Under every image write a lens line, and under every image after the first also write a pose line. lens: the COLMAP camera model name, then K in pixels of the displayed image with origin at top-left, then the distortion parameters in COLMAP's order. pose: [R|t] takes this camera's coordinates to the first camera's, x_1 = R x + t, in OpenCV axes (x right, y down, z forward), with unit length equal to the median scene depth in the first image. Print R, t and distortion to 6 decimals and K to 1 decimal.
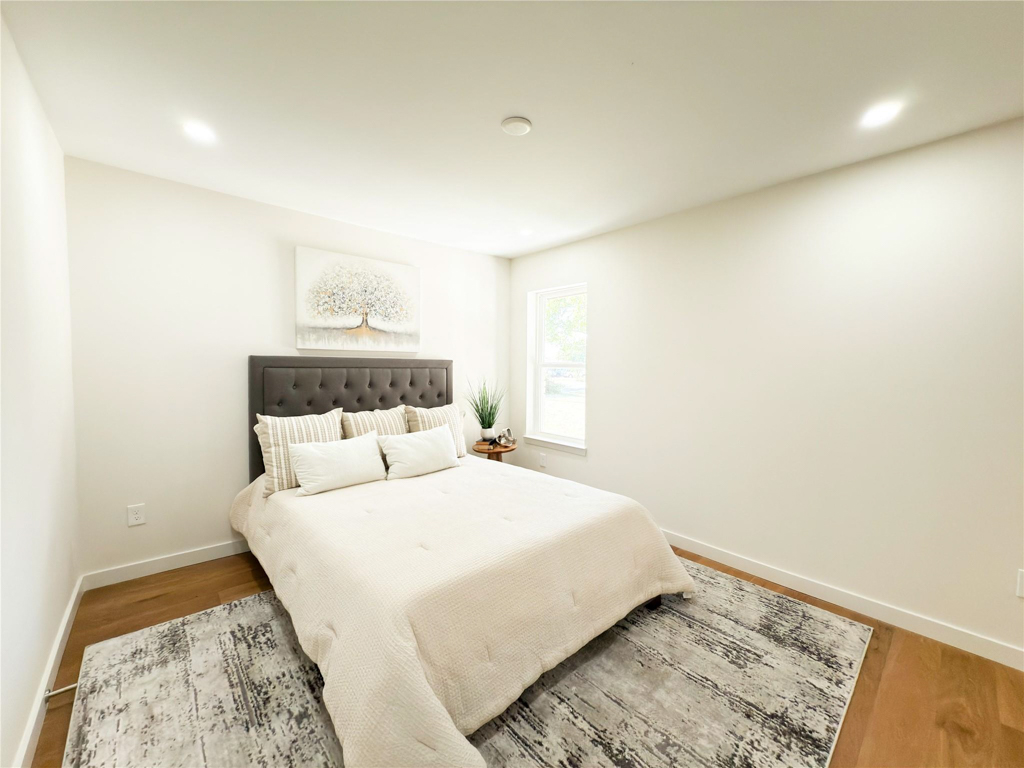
lens RADIAL K [[408.0, 0, 513.4], [0, 408.0, 383.6], [0, 0, 1]] dist [-0.002980, 0.000438]
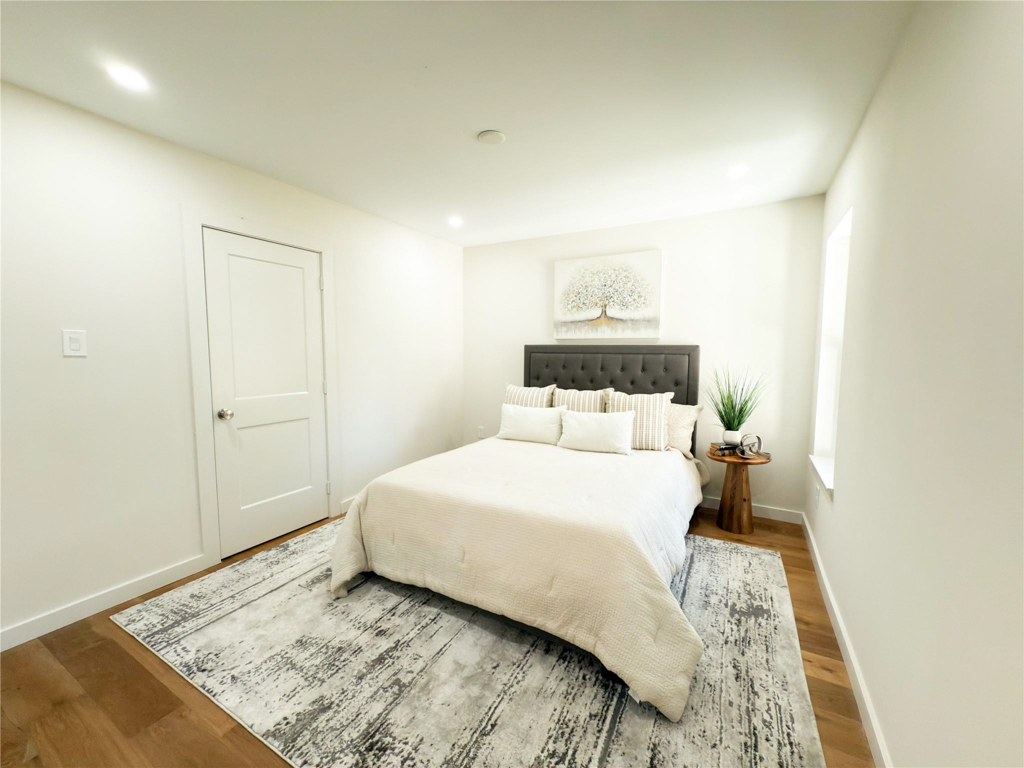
lens RADIAL K [[408.0, 0, 513.6], [0, 408.0, 384.6], [0, 0, 1]] dist [-0.002980, 0.000438]
pose [[0.325245, 0.074949, -0.942655, 0.669950], [-0.041791, 0.997019, 0.064853, -0.016091], [0.944706, 0.018301, 0.327408, 0.410617]]
